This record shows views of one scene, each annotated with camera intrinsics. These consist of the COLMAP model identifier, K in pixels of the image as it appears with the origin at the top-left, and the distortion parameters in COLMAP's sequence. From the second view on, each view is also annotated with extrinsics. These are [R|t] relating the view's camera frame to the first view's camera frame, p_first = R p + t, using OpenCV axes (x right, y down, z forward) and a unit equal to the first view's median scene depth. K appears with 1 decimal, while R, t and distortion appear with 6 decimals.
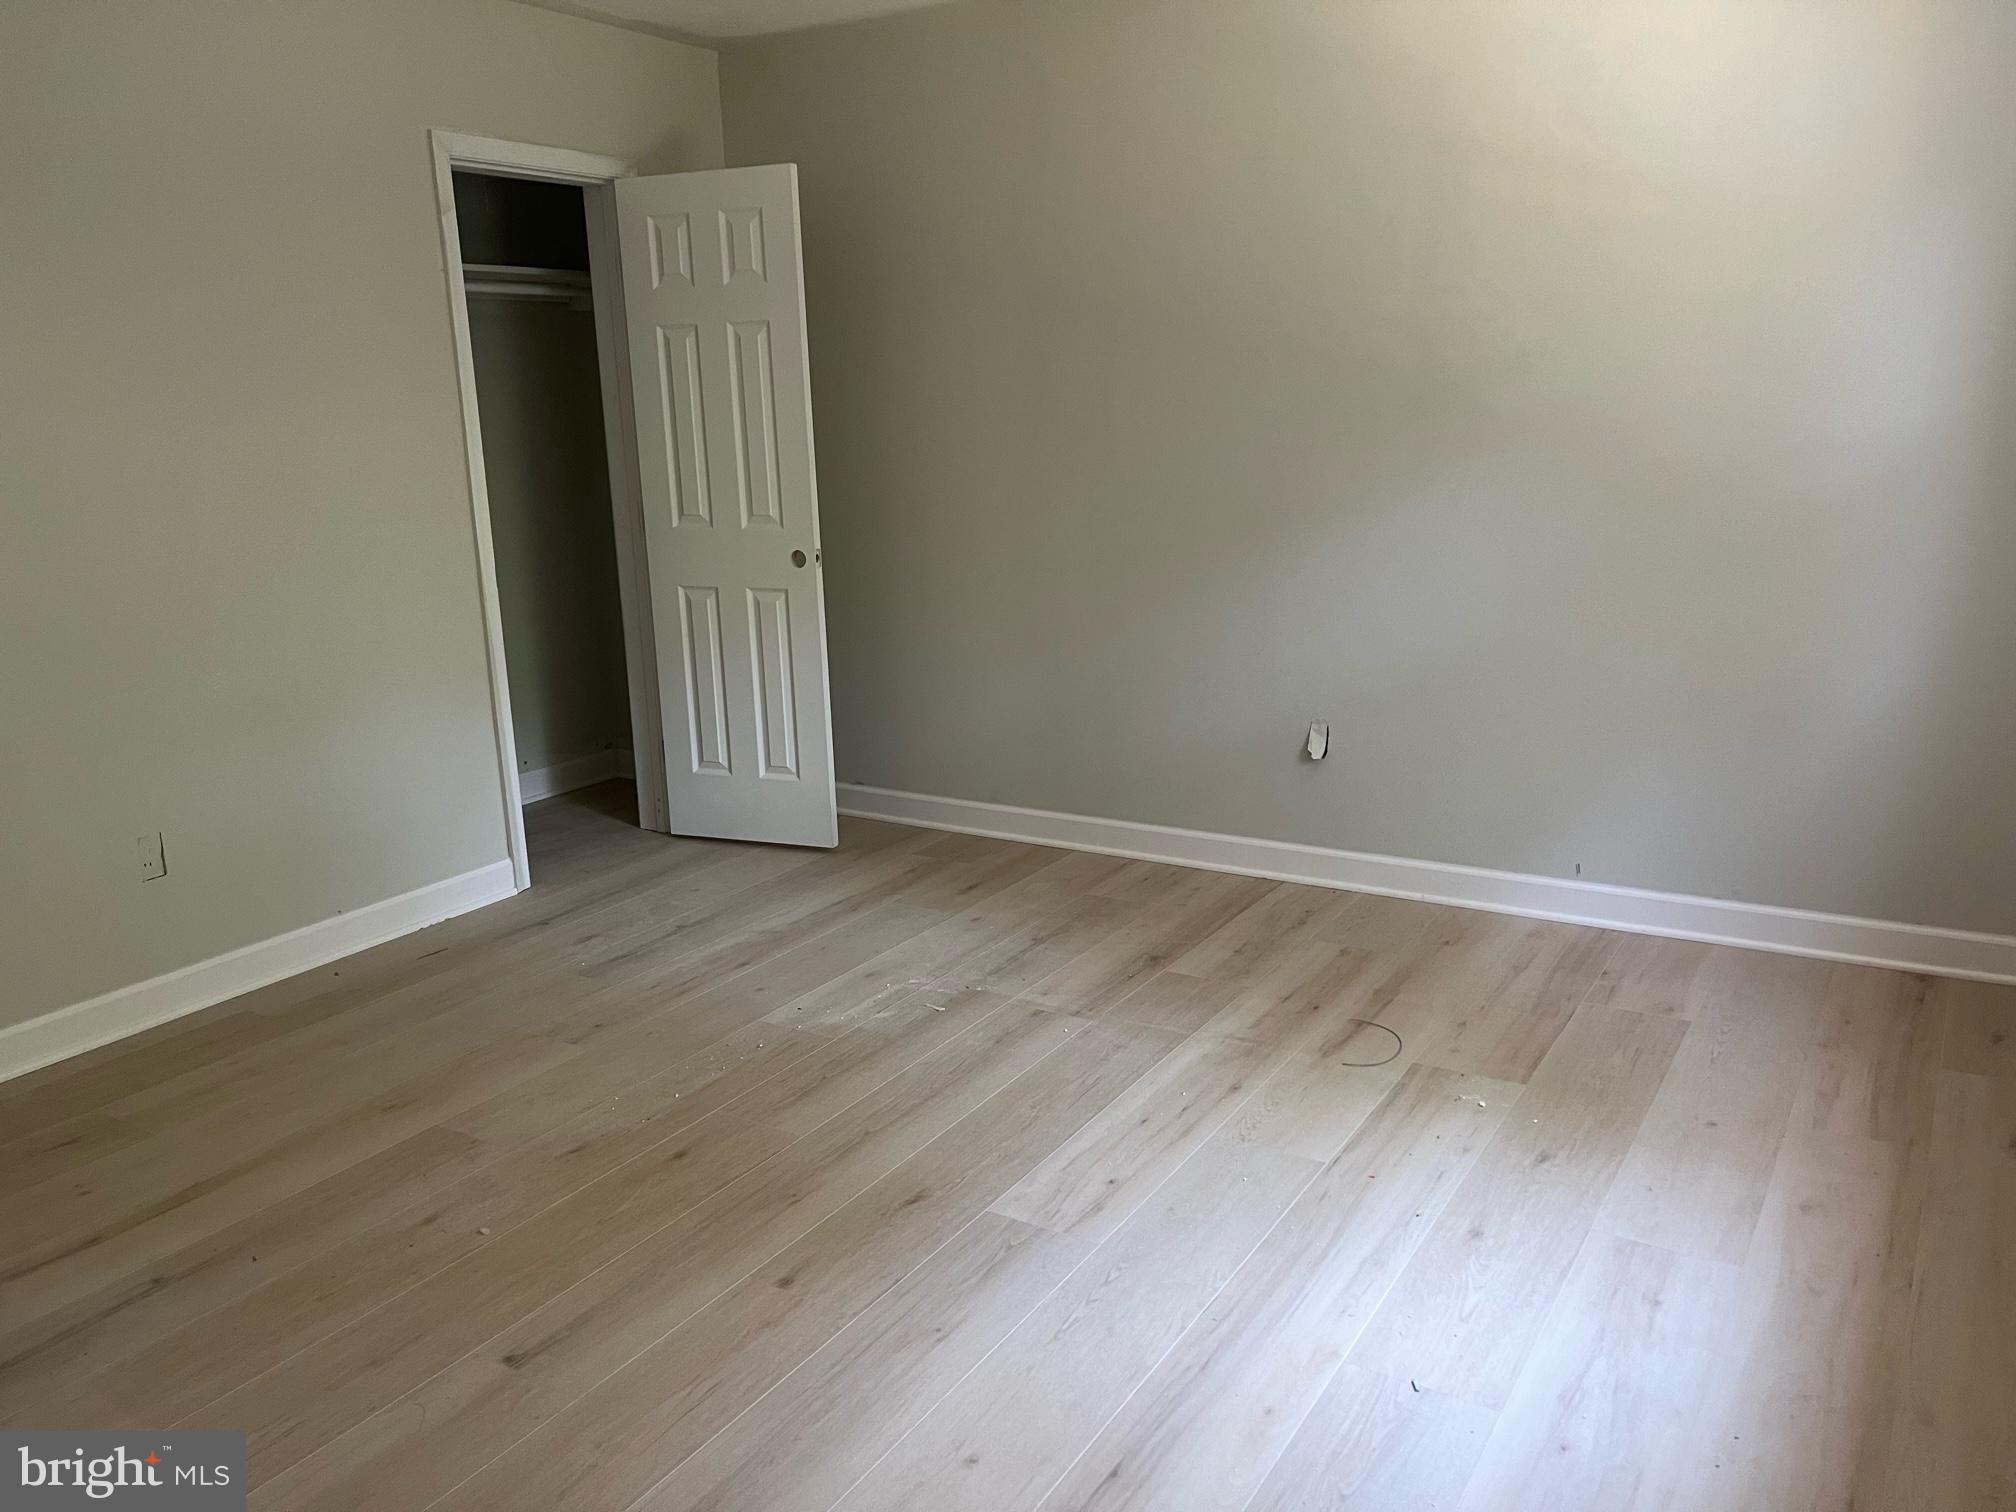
lens RADIAL K [[1516.1, 0, 1023.3], [0, 1516.1, 757.0], [0, 0, 1]] dist [0.014279, -0.006742]
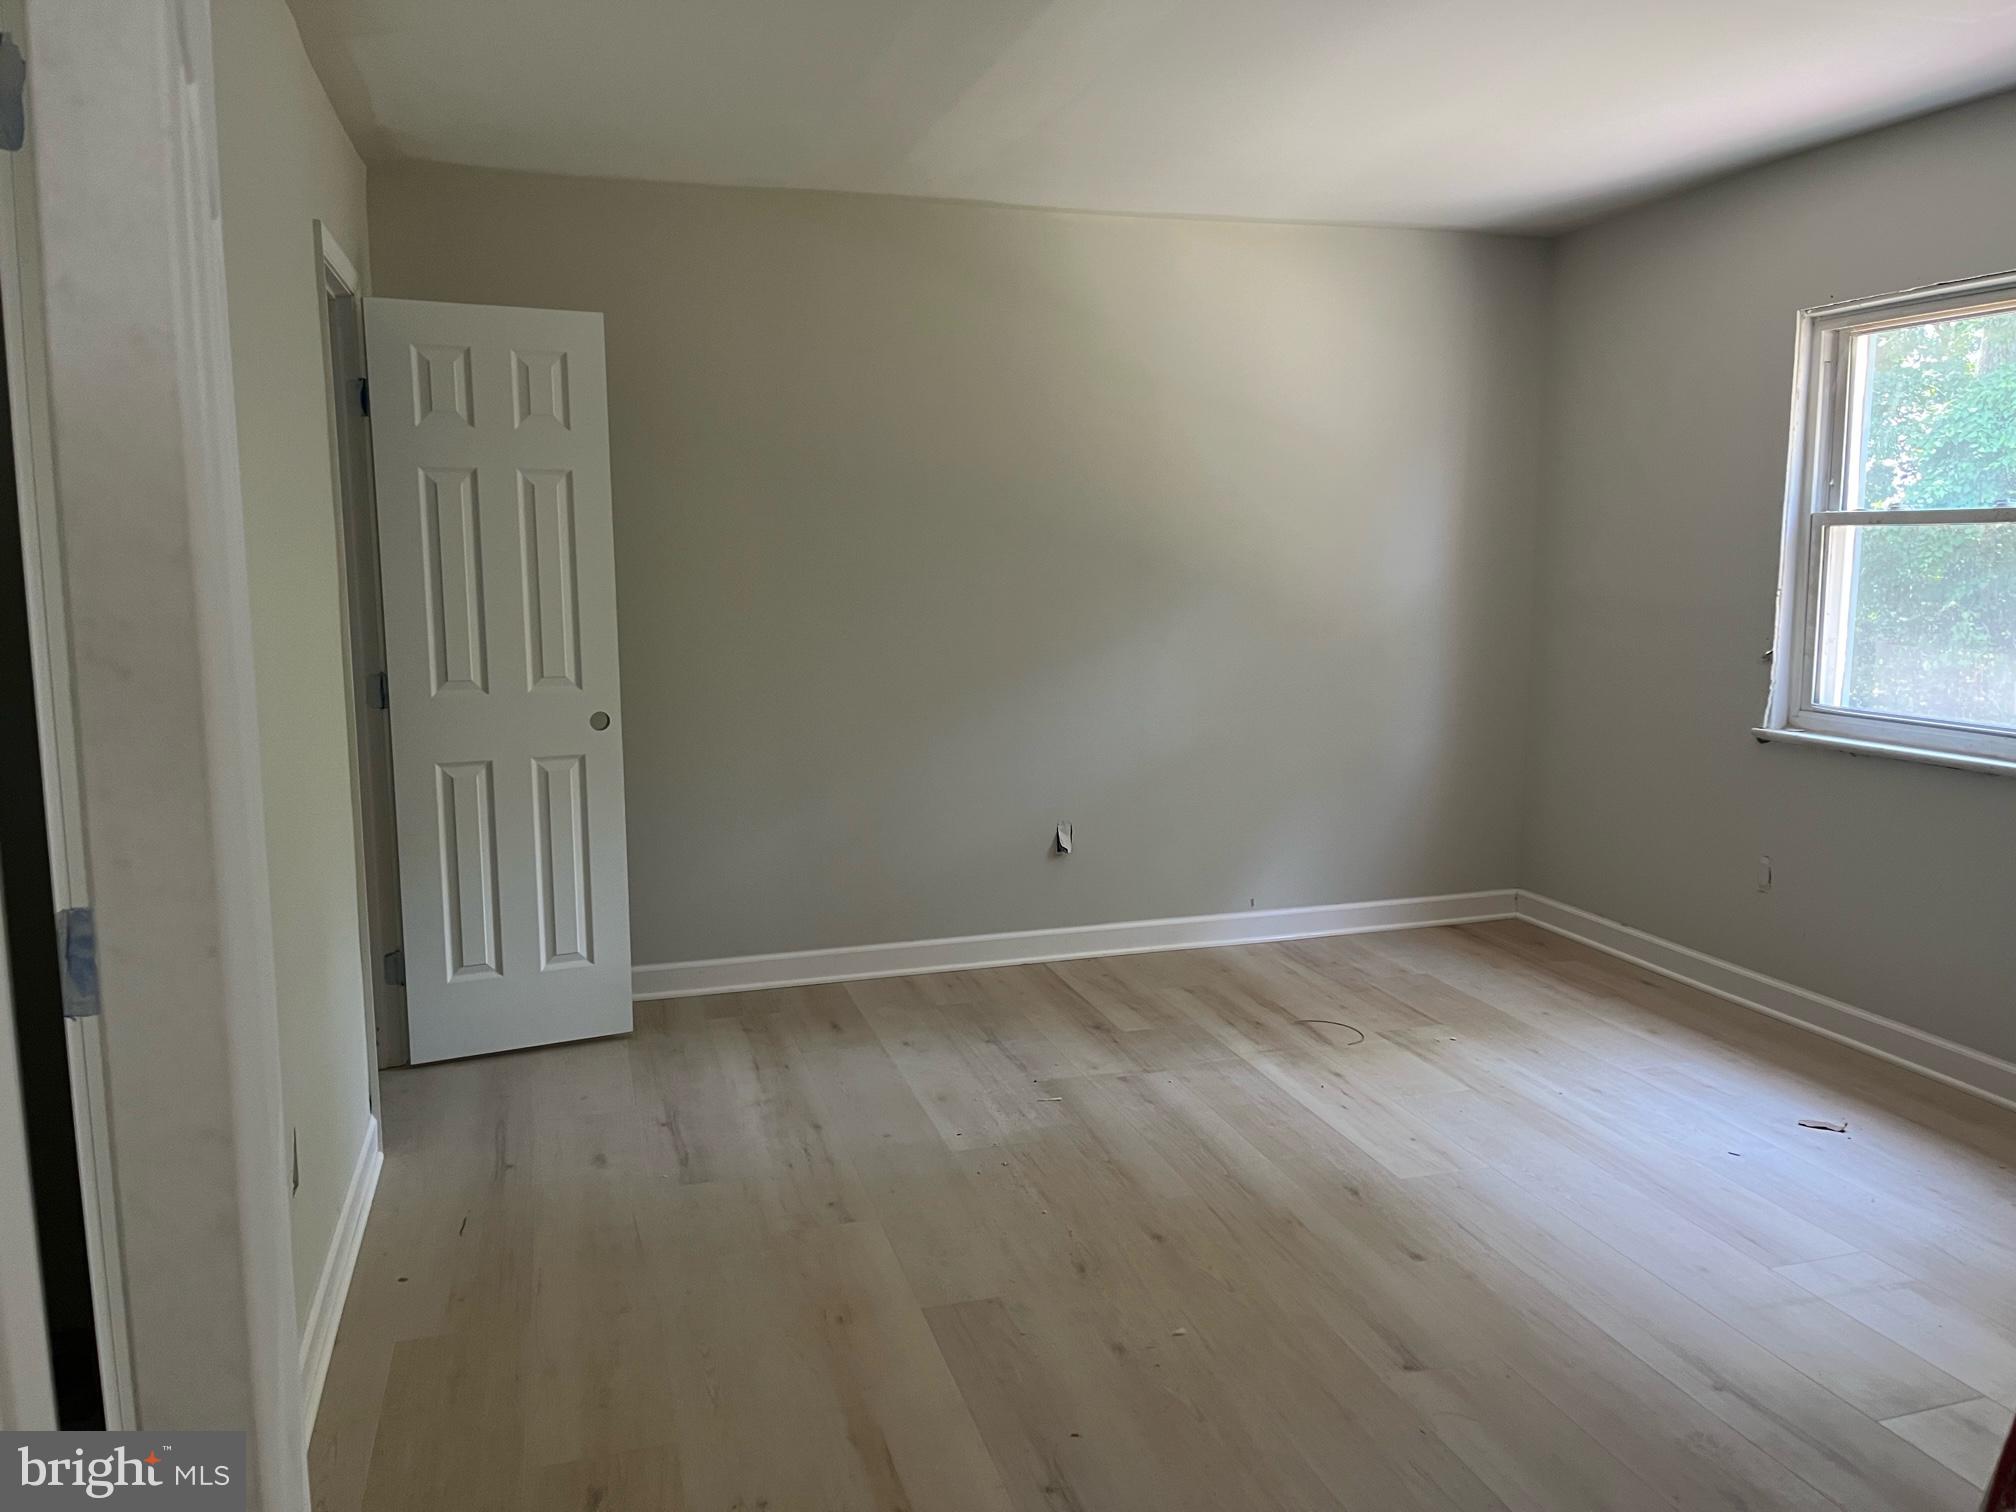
lens RADIAL K [[1516.1, 0, 1022.7], [0, 1516.1, 748.0], [0, 0, 1]] dist [0.014279, -0.006742]
pose [[0.669582, -0.075455, 0.738895, -0.786258], [0.167874, 0.984457, -0.051594, -0.027081], [-0.723518, 0.158587, 0.671842, 0.226704]]
